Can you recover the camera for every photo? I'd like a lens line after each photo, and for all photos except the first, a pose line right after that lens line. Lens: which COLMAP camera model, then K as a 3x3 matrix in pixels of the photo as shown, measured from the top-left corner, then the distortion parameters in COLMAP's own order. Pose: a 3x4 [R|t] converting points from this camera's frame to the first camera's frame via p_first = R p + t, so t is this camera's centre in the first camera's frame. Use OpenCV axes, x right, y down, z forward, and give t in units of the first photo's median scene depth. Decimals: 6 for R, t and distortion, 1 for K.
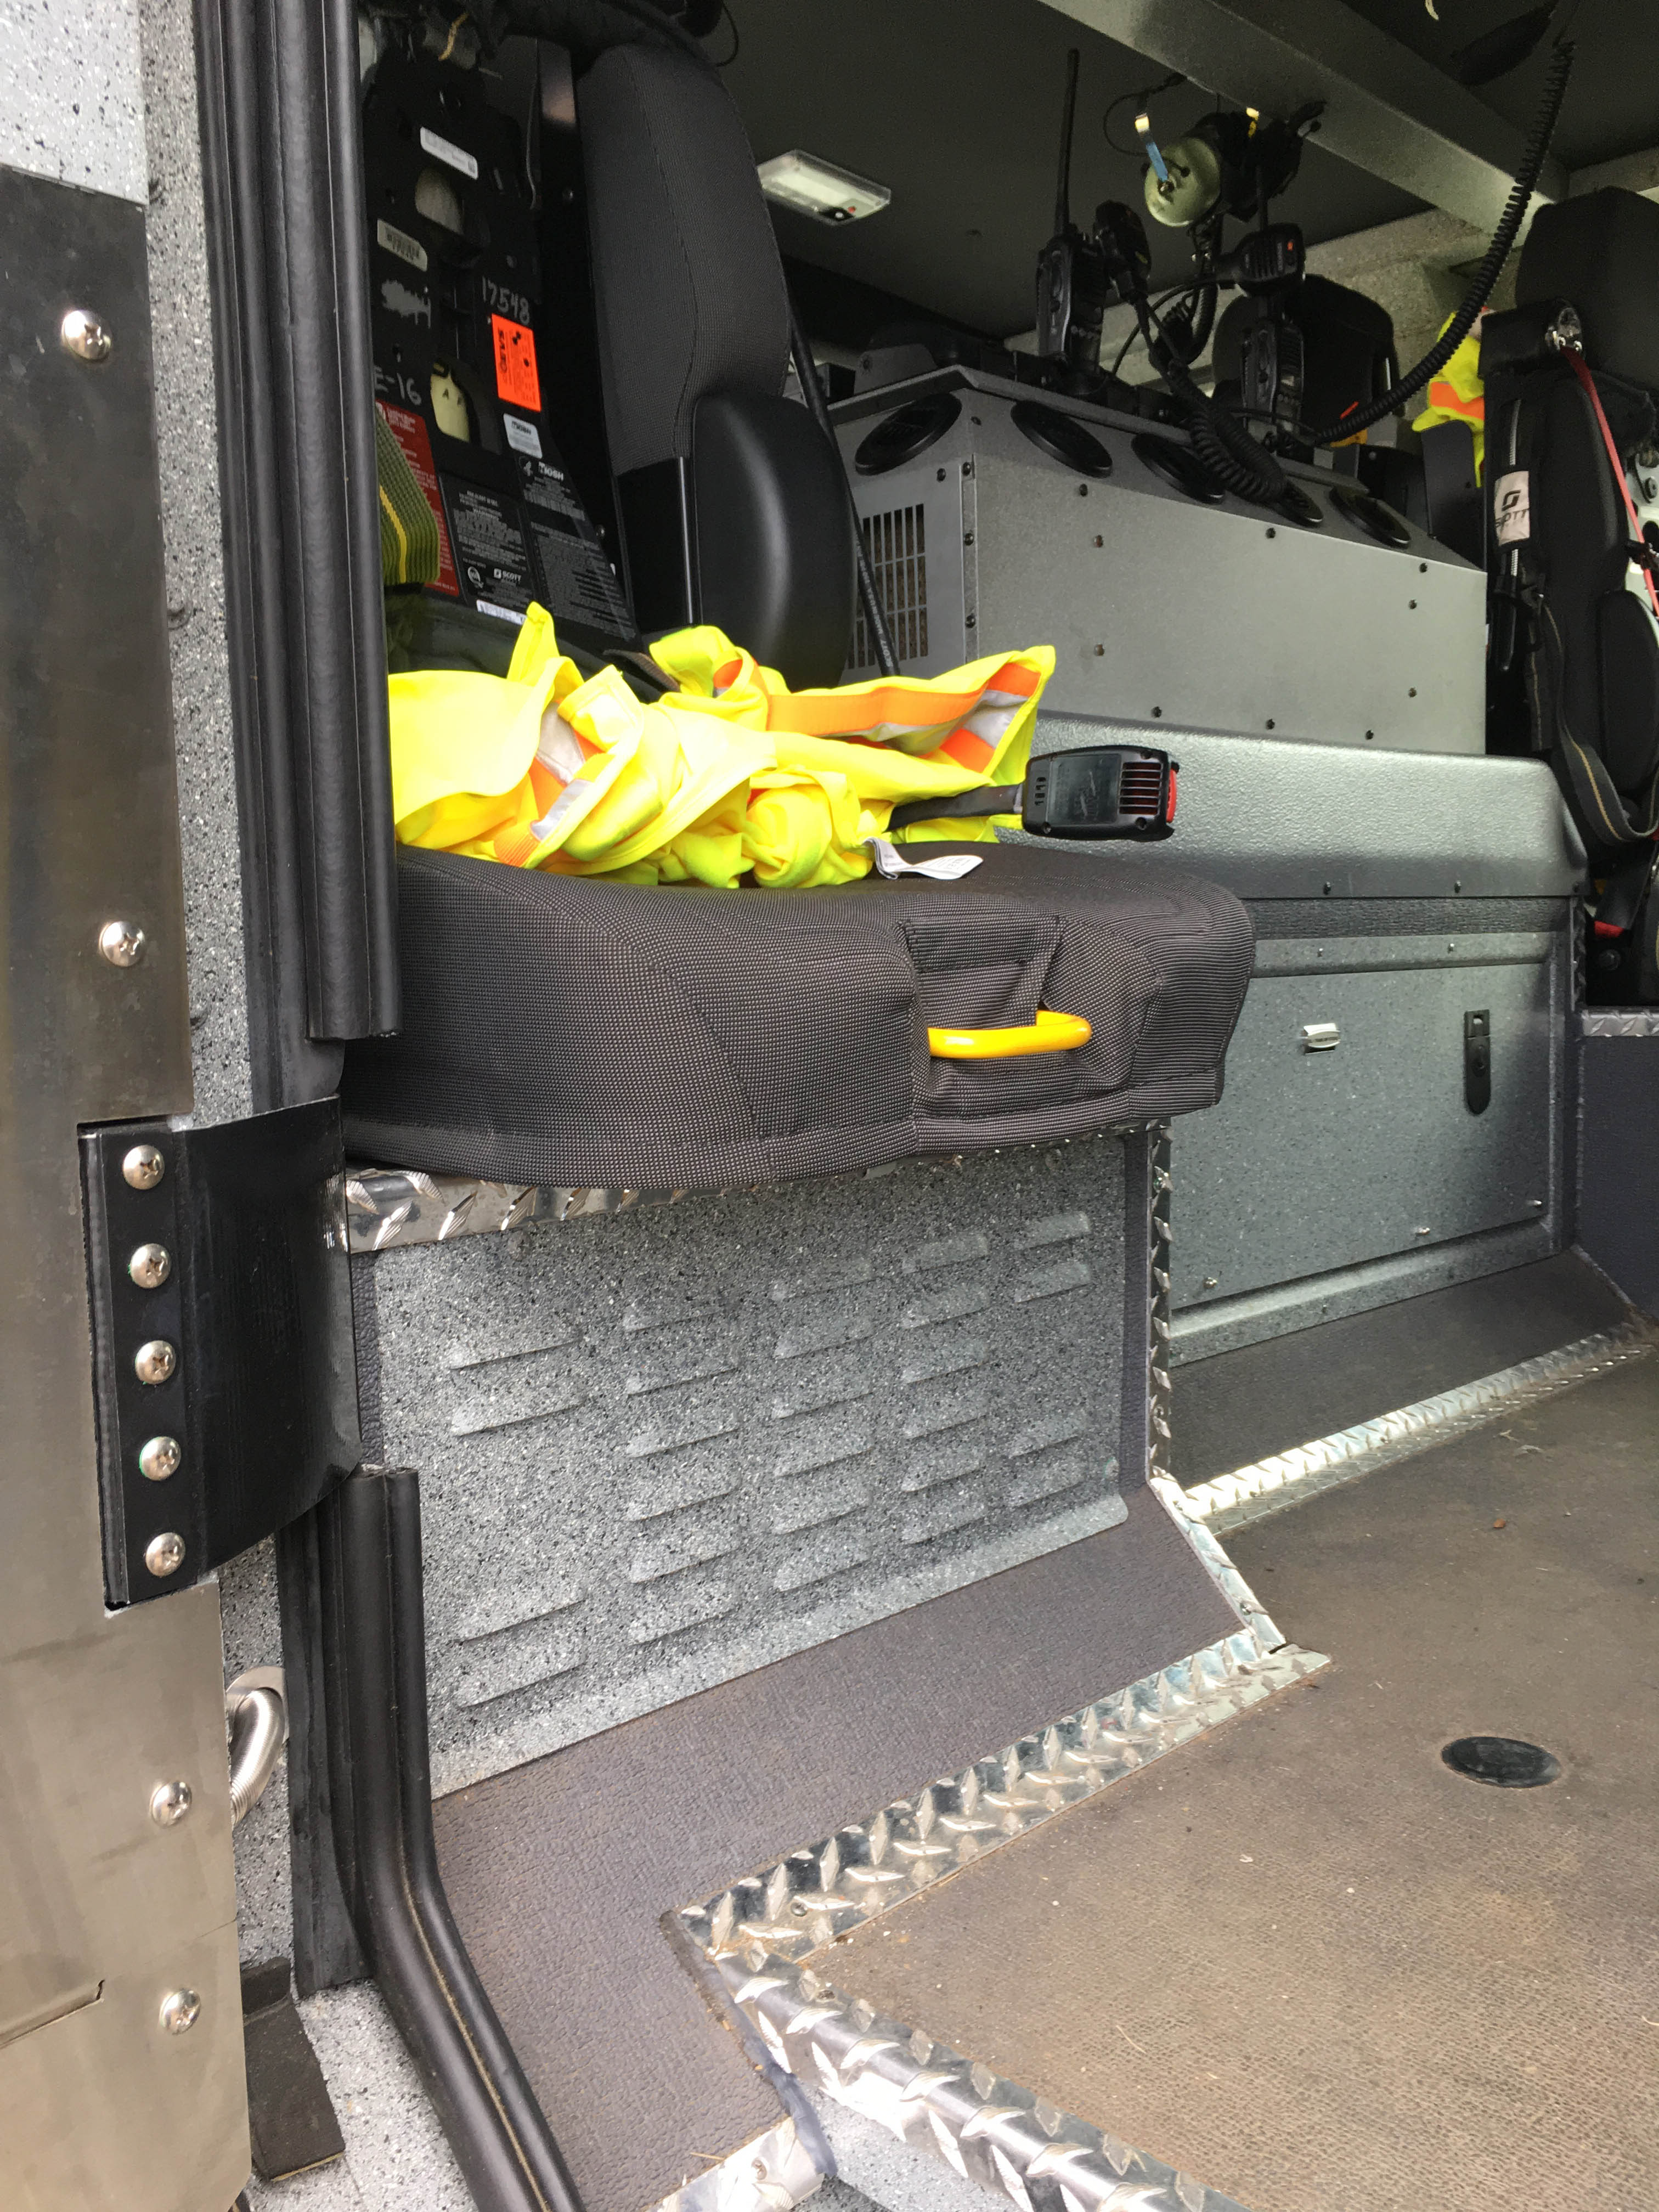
lens RADIAL K [[1889.1, 0, 828.2], [0, 1889.1, 1102.9], [0, 0, 1]] dist [0.075279, -0.101961]
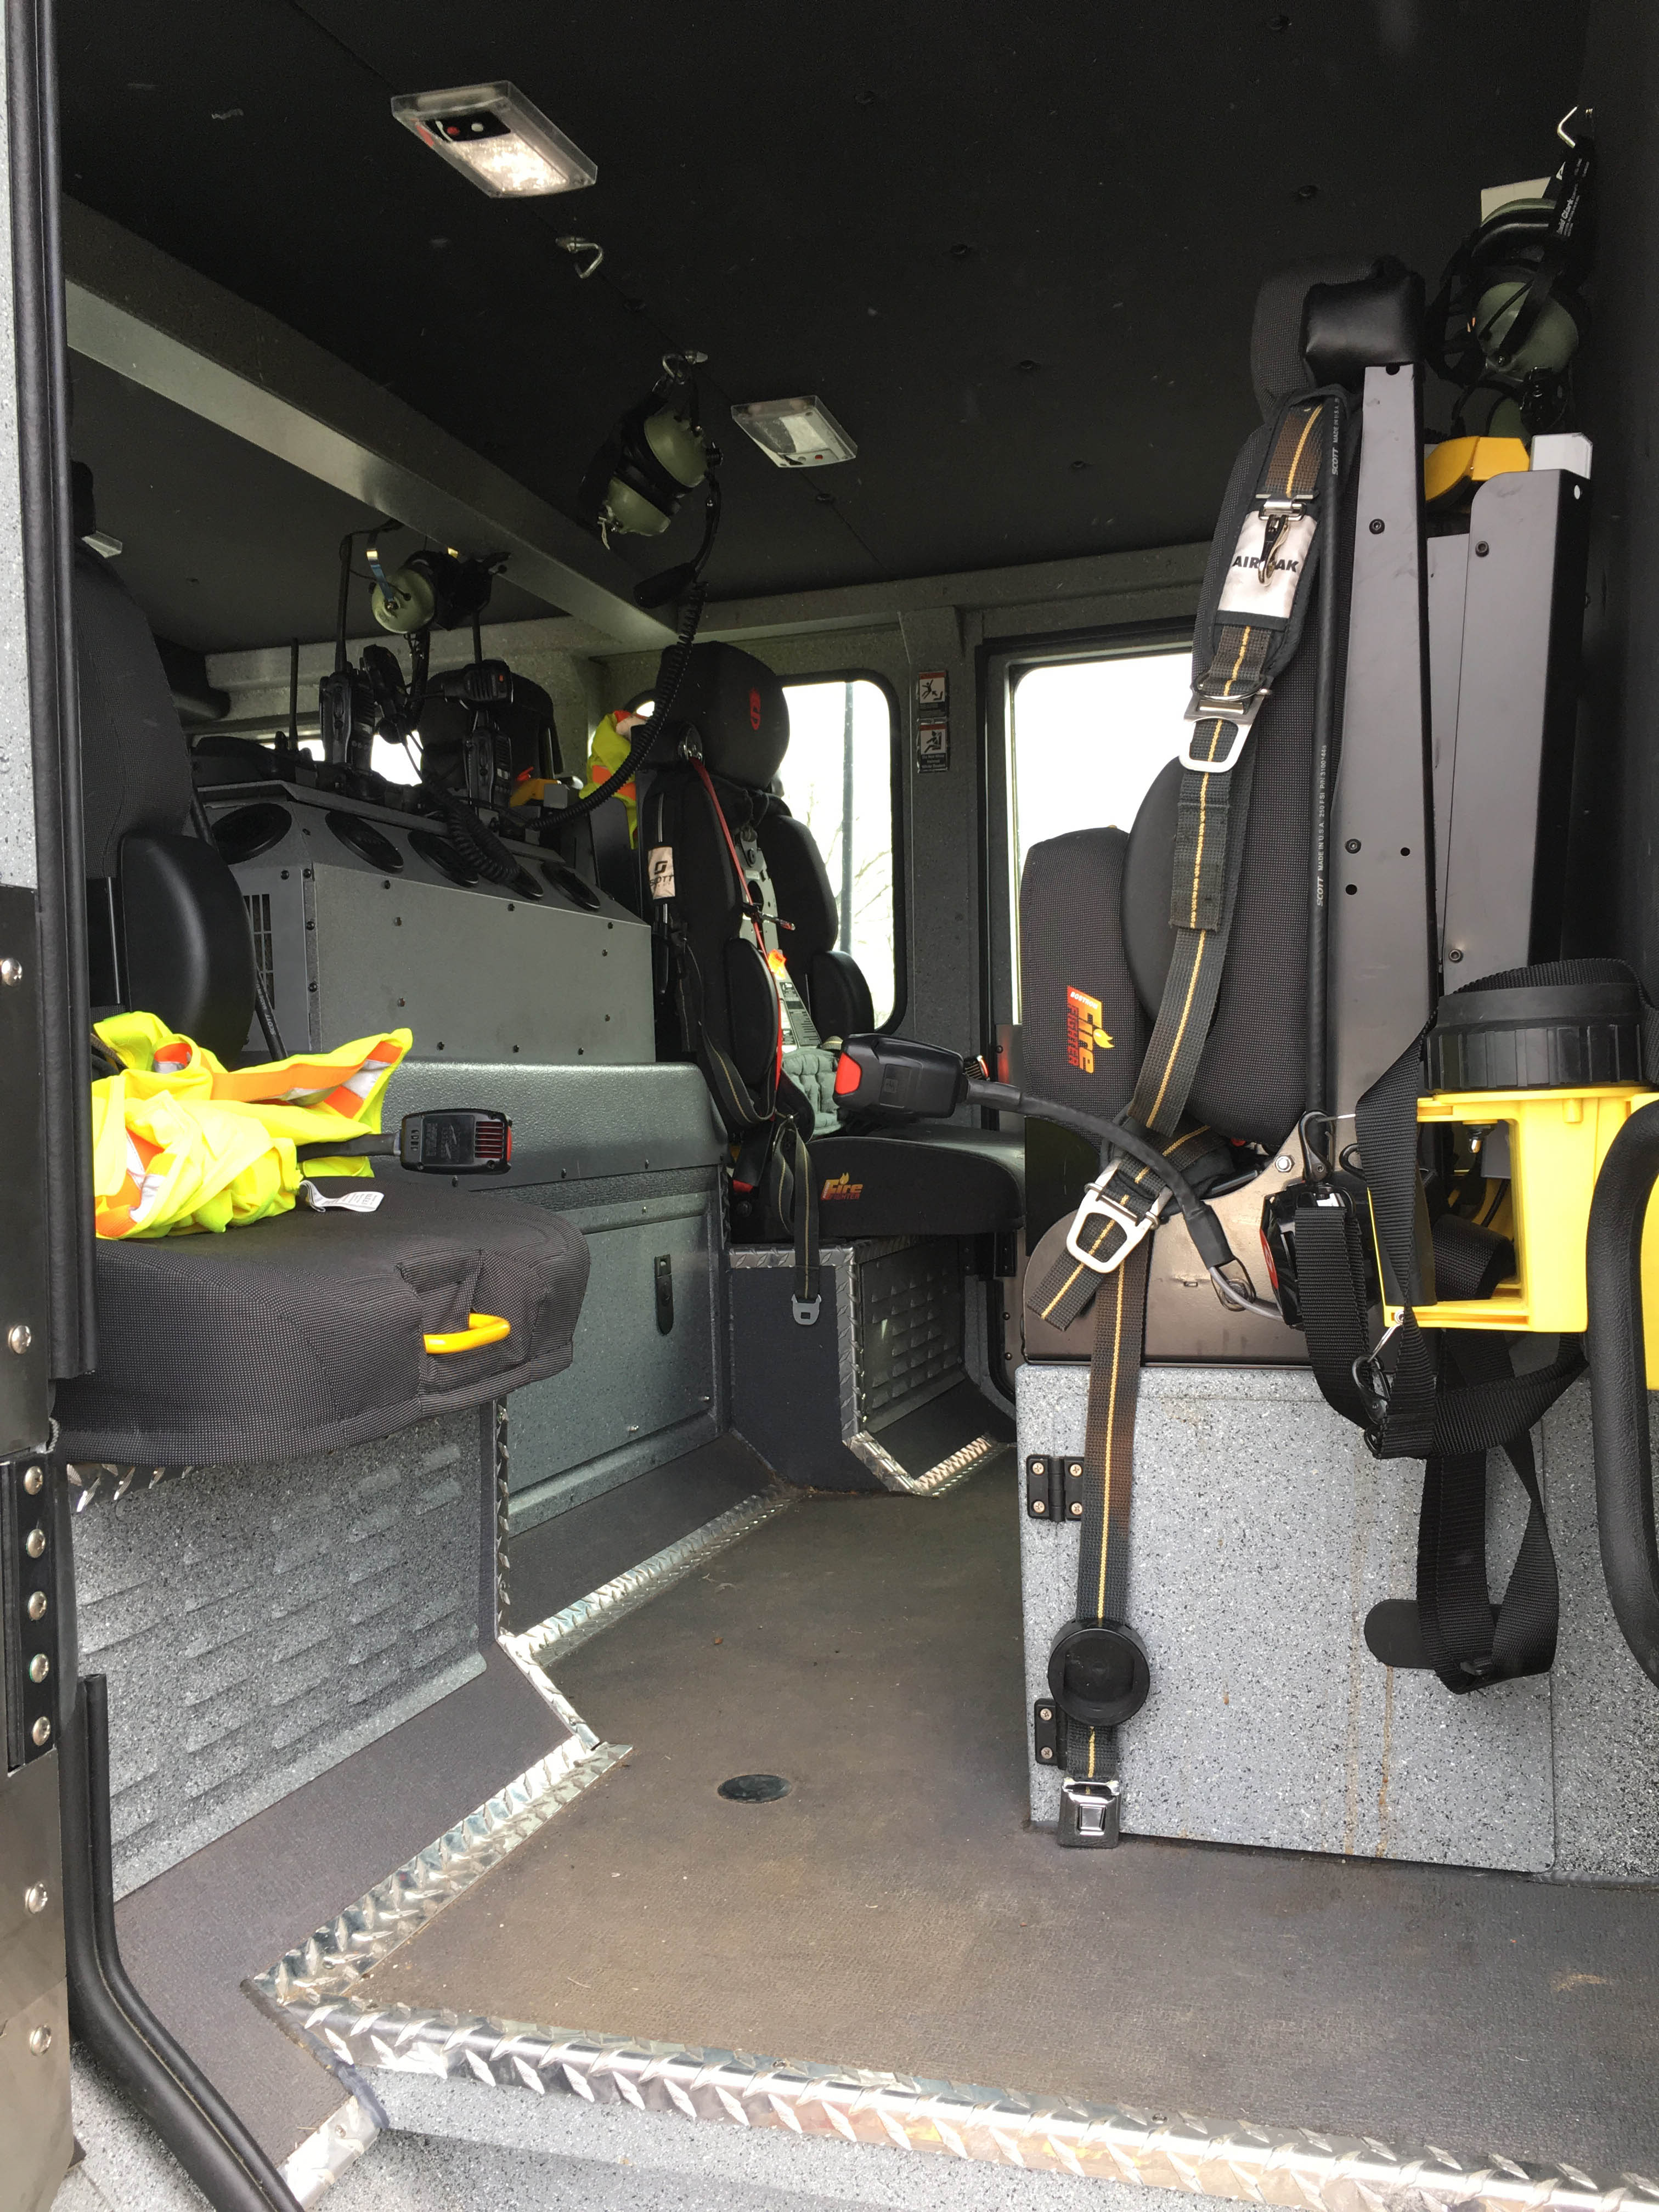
lens RADIAL K [[1889.1, 0, 831.3], [0, 1889.1, 1114.2], [0, 0, 1]] dist [0.075279, -0.101961]
pose [[0.891031, -0.007785, 0.453875, -0.261758], [0.050685, 0.995307, -0.082431, -0.056575], [-0.451103, 0.096453, 0.887244, -0.396090]]
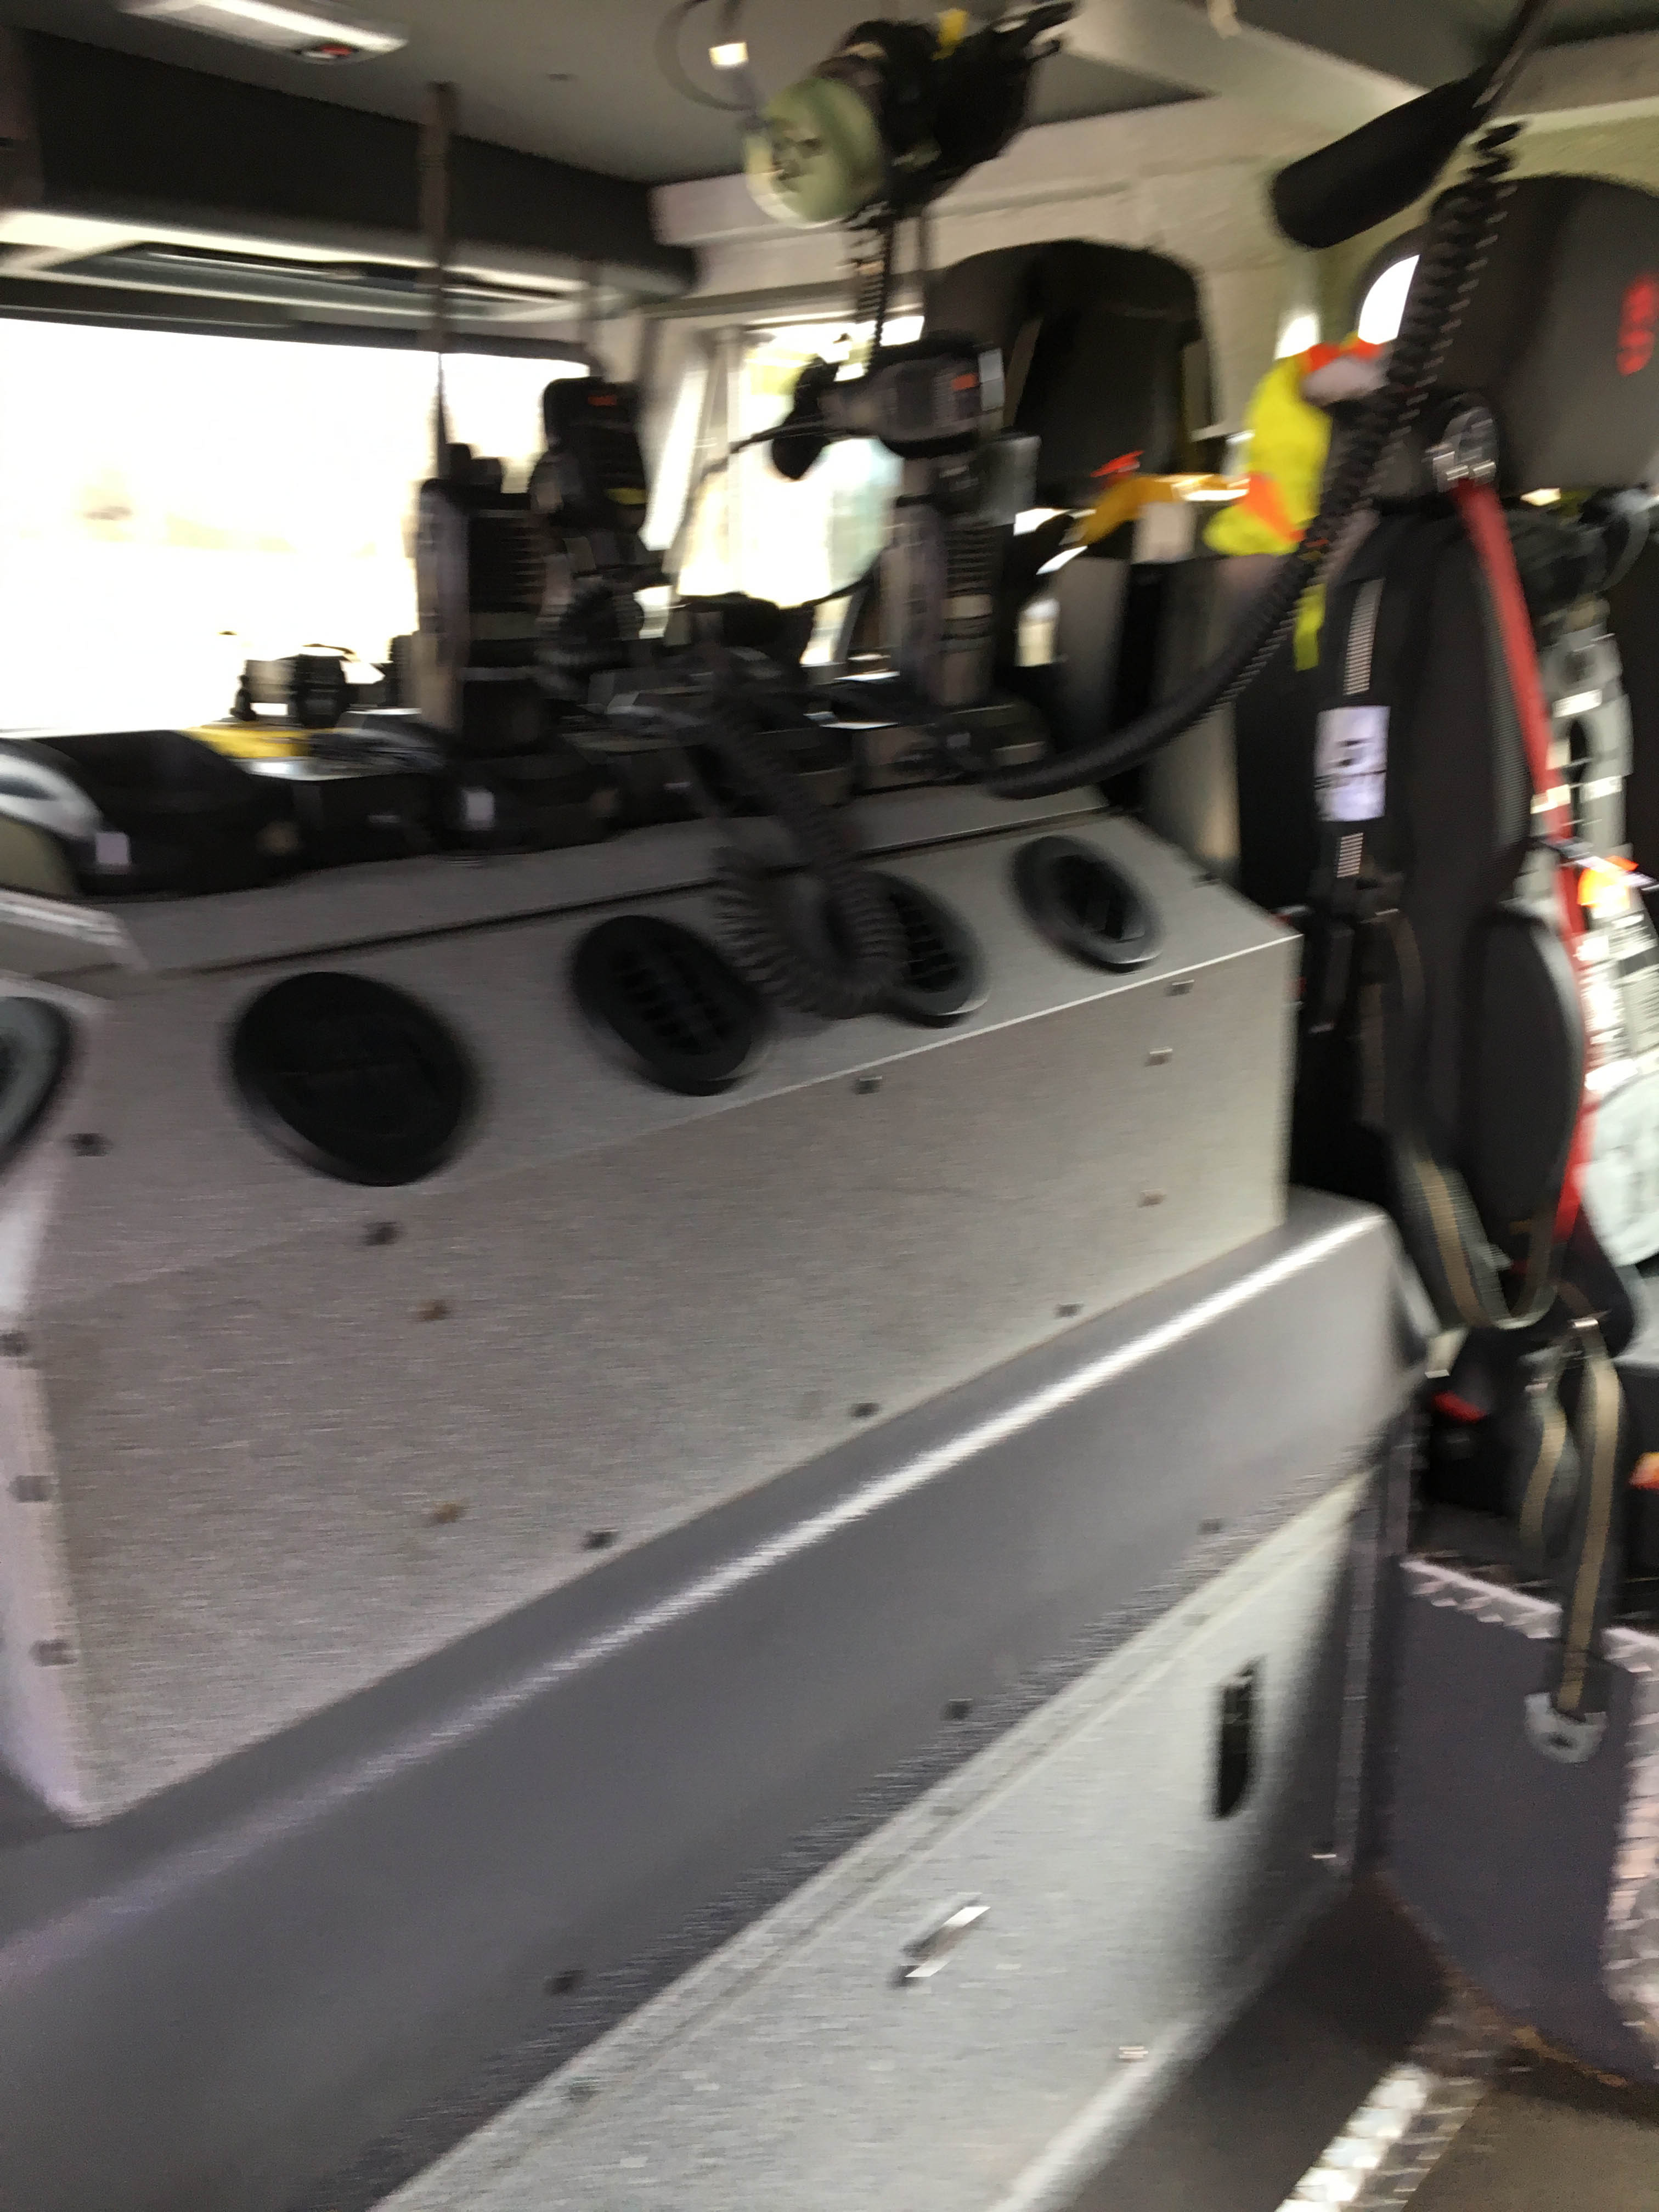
lens RADIAL K [[1949.0, 0, 809.7], [0, 1949.0, 1089.0], [0, 0, 1]] dist [0.042466, 0.003064]
pose [[0.998199, 0.001972, 0.059963, 0.290276], [-0.013076, 0.982584, 0.185356, -0.619774], [-0.058553, -0.185806, 0.980840, 0.743713]]
